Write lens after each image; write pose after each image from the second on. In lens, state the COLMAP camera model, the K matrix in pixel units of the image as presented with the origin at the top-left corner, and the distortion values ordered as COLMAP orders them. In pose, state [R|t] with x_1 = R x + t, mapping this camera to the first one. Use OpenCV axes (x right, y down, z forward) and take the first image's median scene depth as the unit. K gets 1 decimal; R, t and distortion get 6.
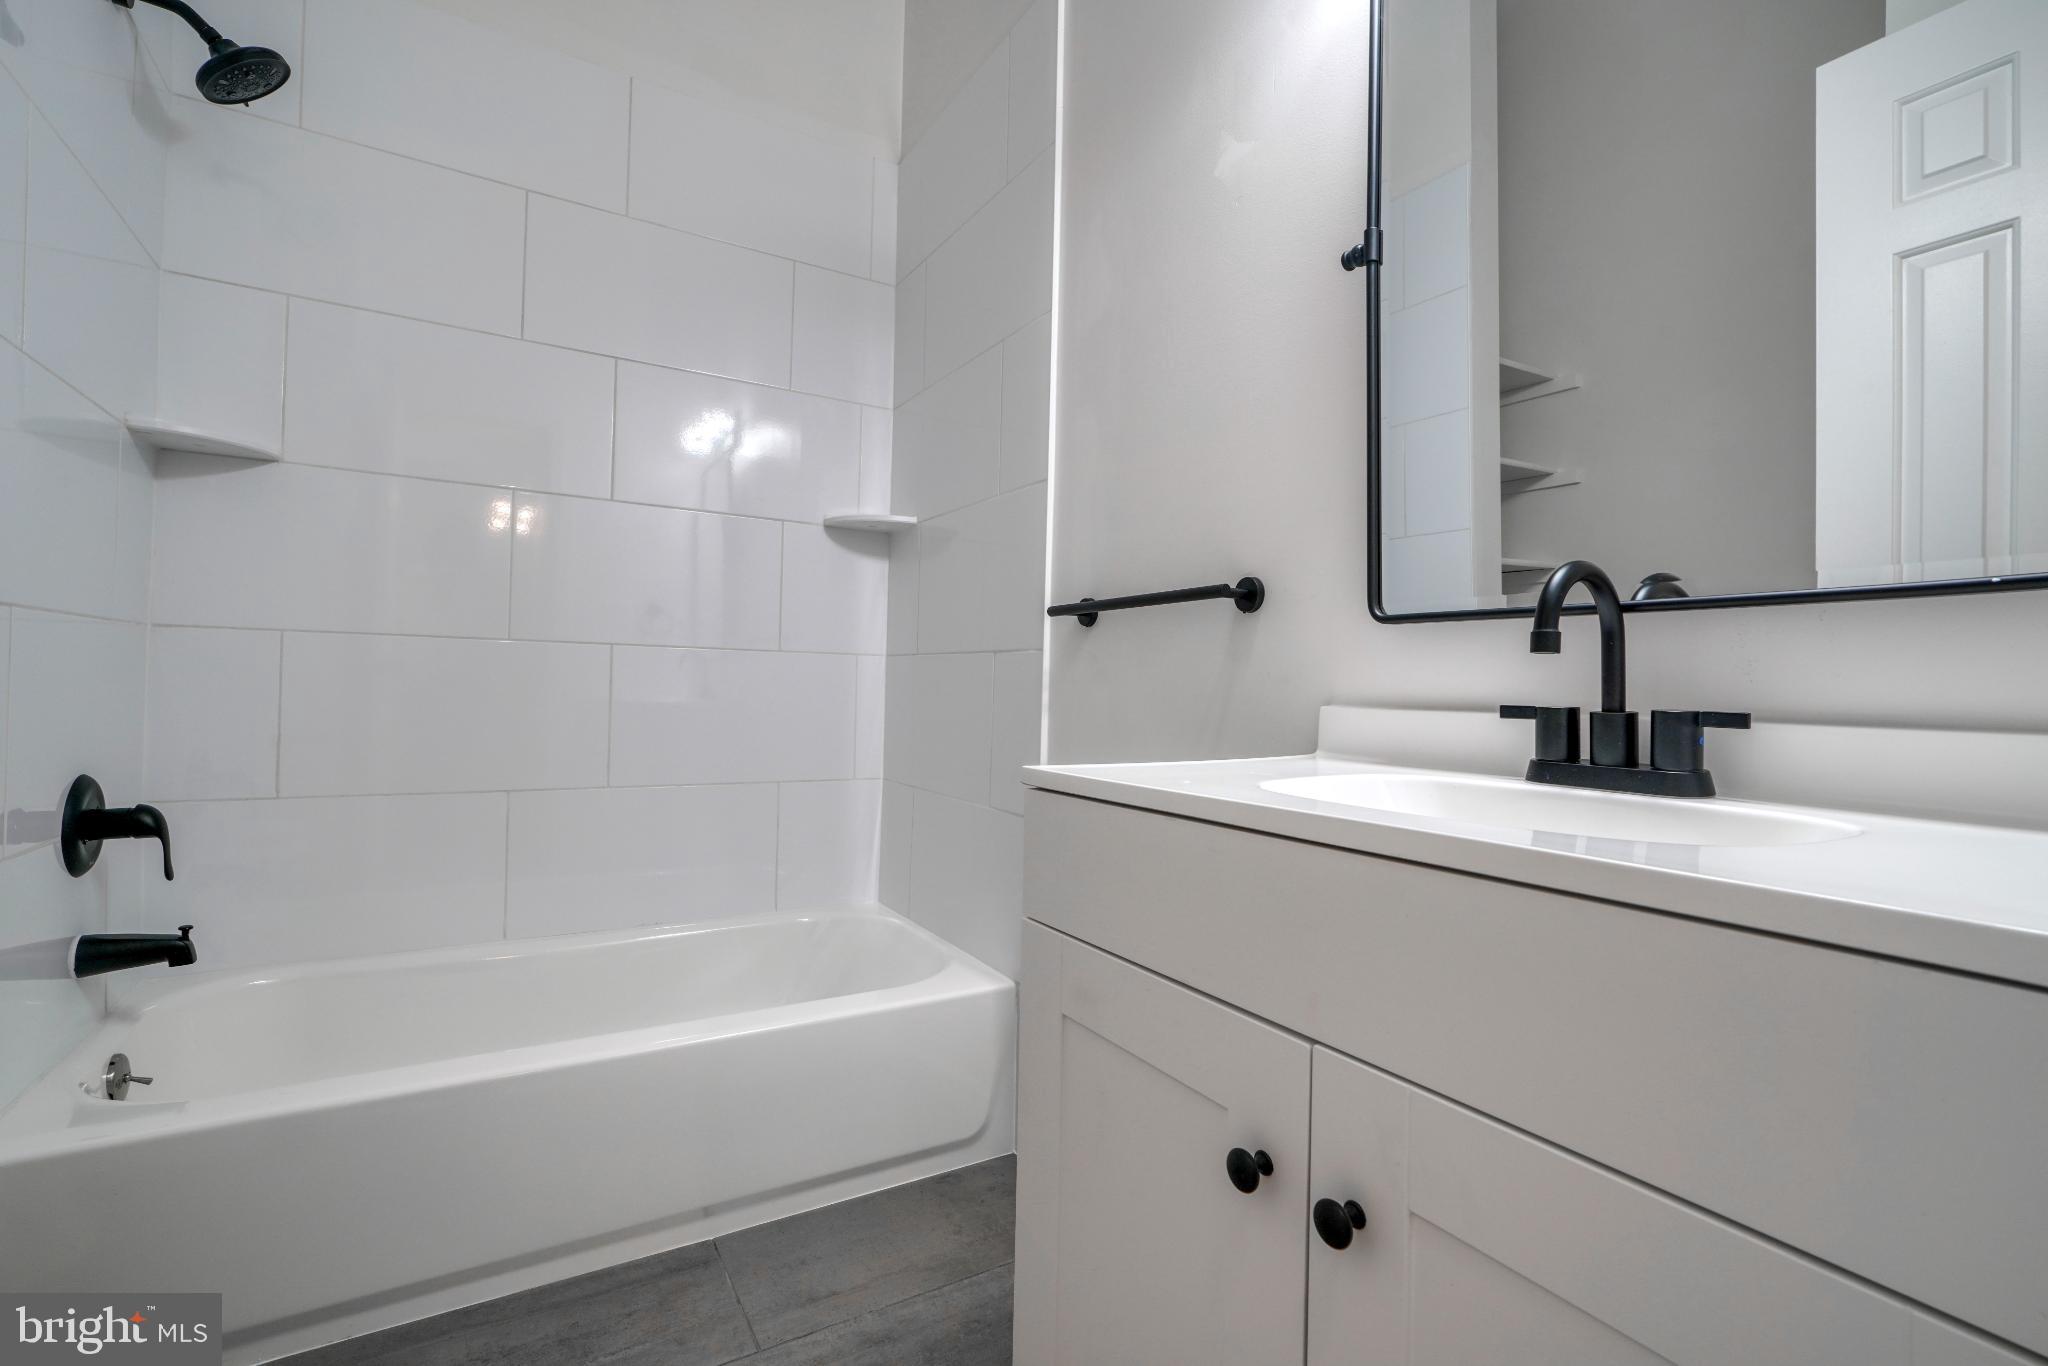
lens RADIAL K [[912.8, 0, 1021.7], [0, 912.8, 681.2], [0, 0, 1]] dist [-0.014303, 0.006443]
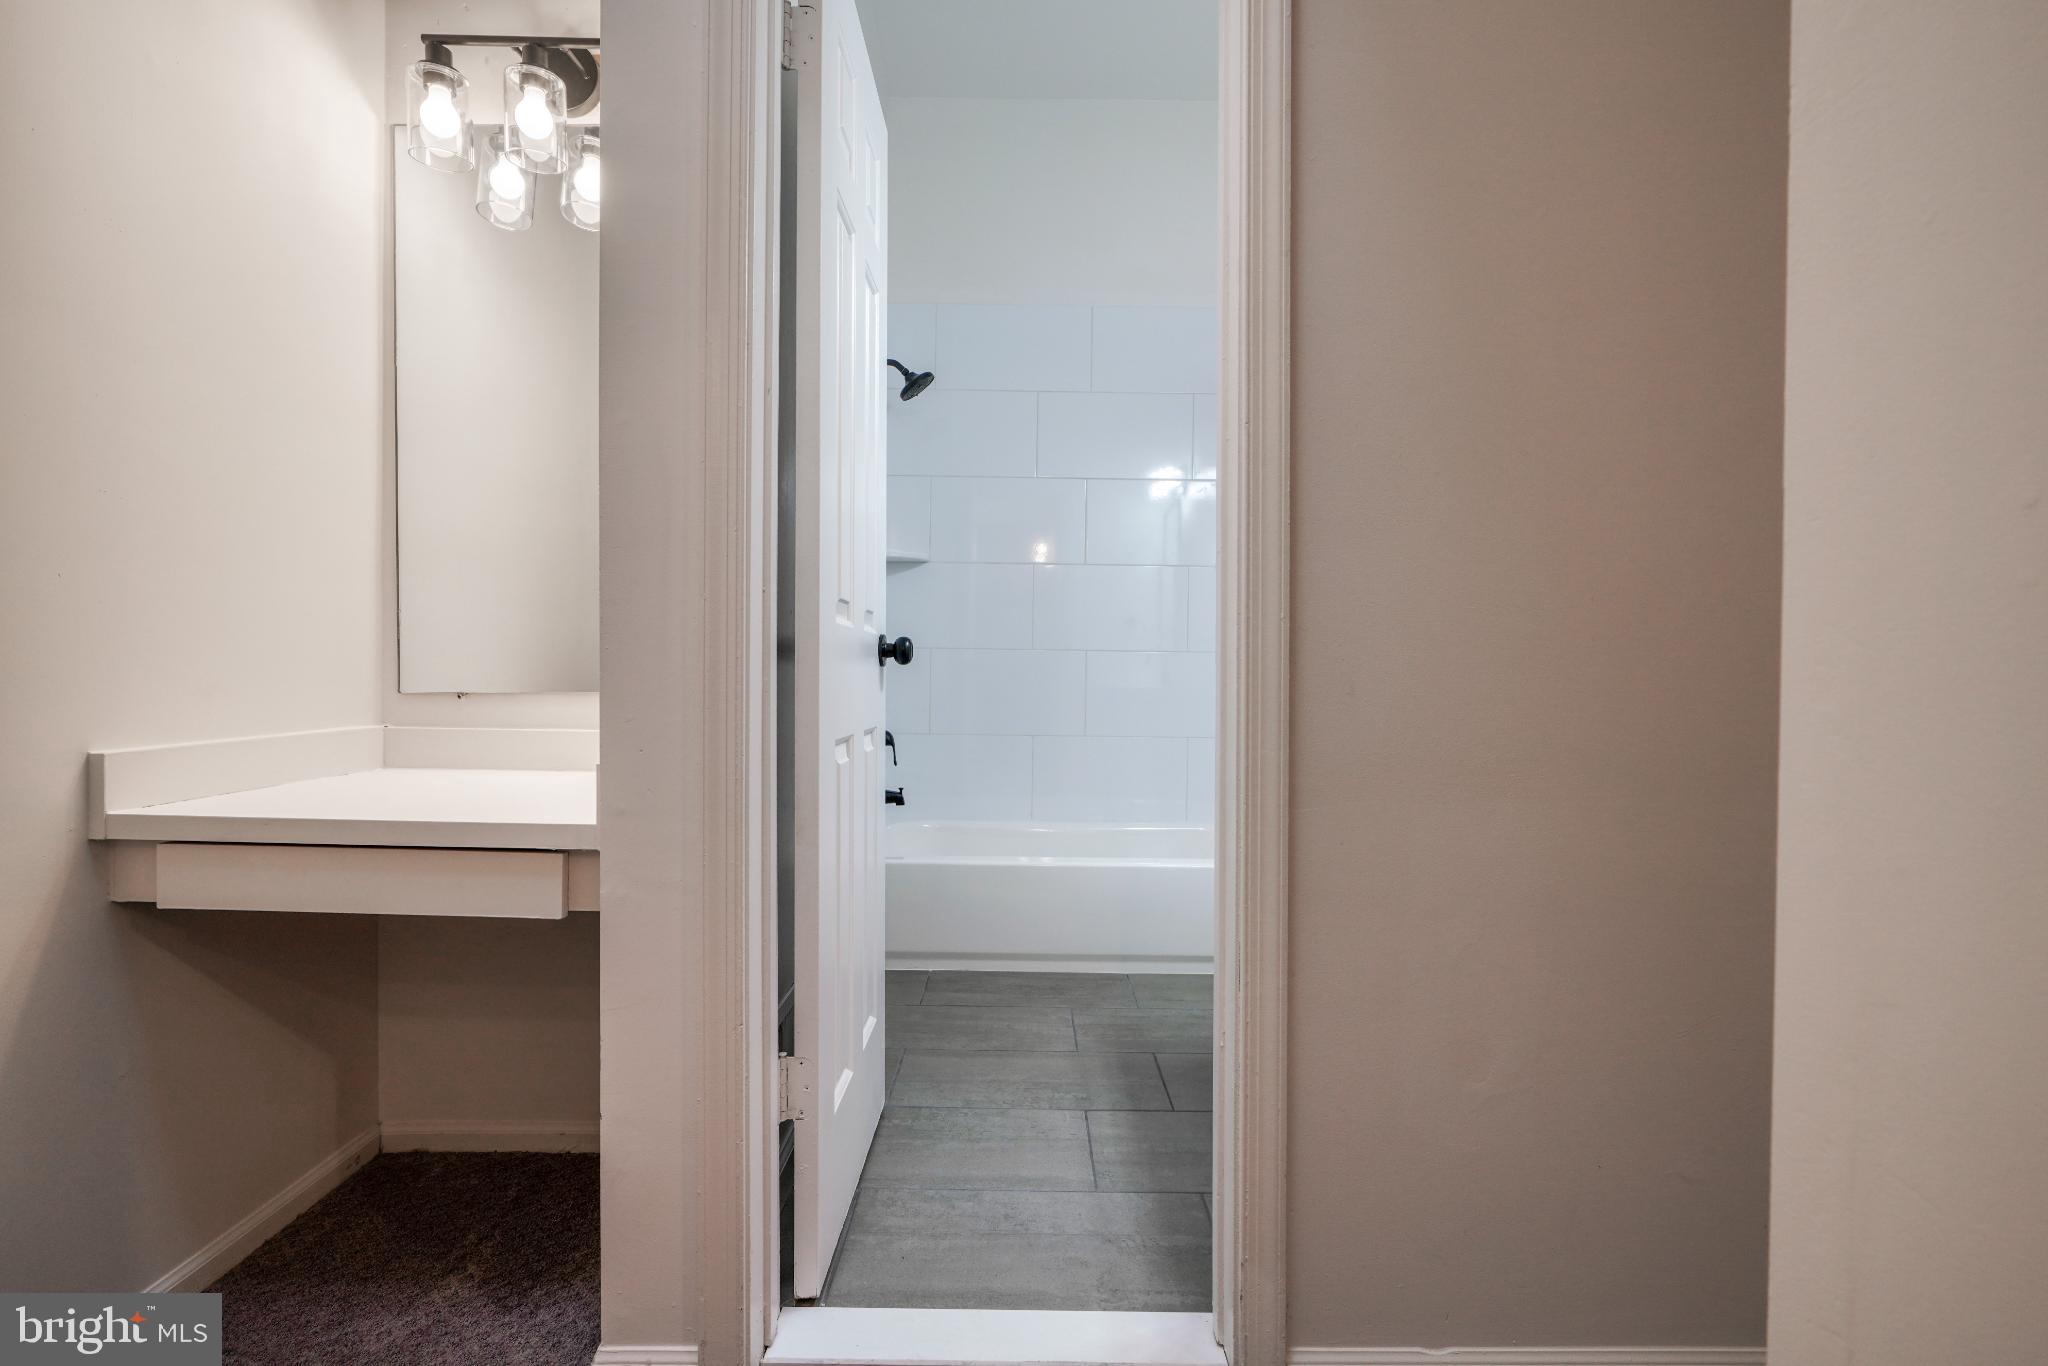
lens RADIAL K [[912.8, 0, 1021.7], [0, 912.8, 681.2], [0, 0, 1]] dist [-0.014303, 0.006443]
pose [[0.856311, -0.003720, -0.516447, 0.451446], [0.009835, 0.999910, 0.009105, 0.002764], [0.516367, -0.012876, 0.856271, -0.713826]]
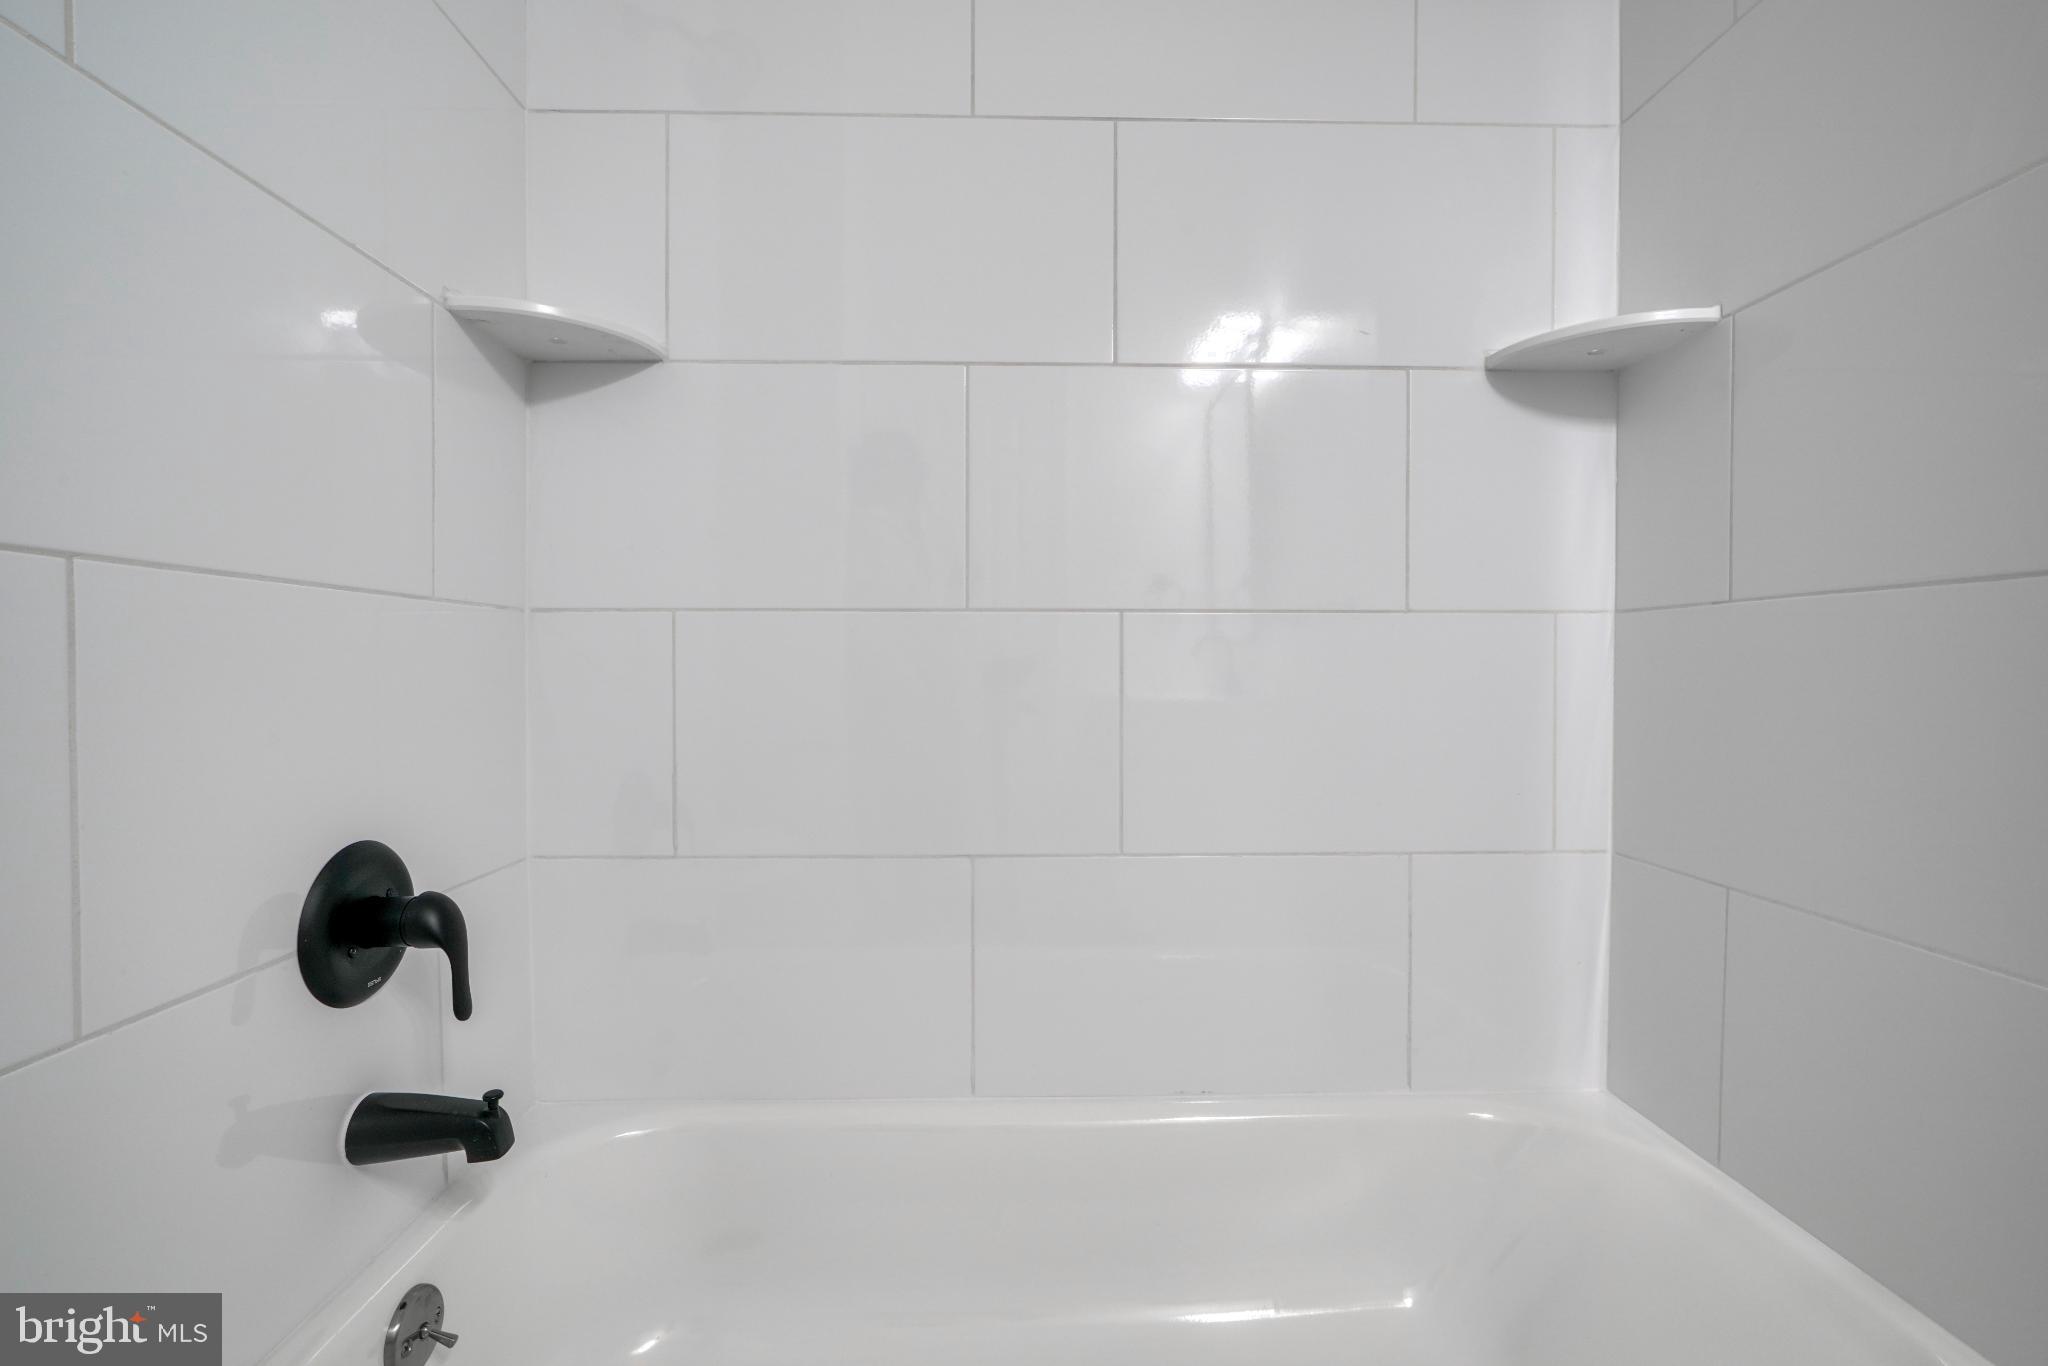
lens RADIAL K [[912.8, 0, 1021.7], [0, 912.8, 681.2], [0, 0, 1]] dist [-0.014303, 0.006443]
pose [[0.866251, -0.016712, -0.499329, -0.304387], [0.024409, 0.999663, 0.008889, -0.003016], [0.499012, -0.019888, 0.866367, 0.653040]]
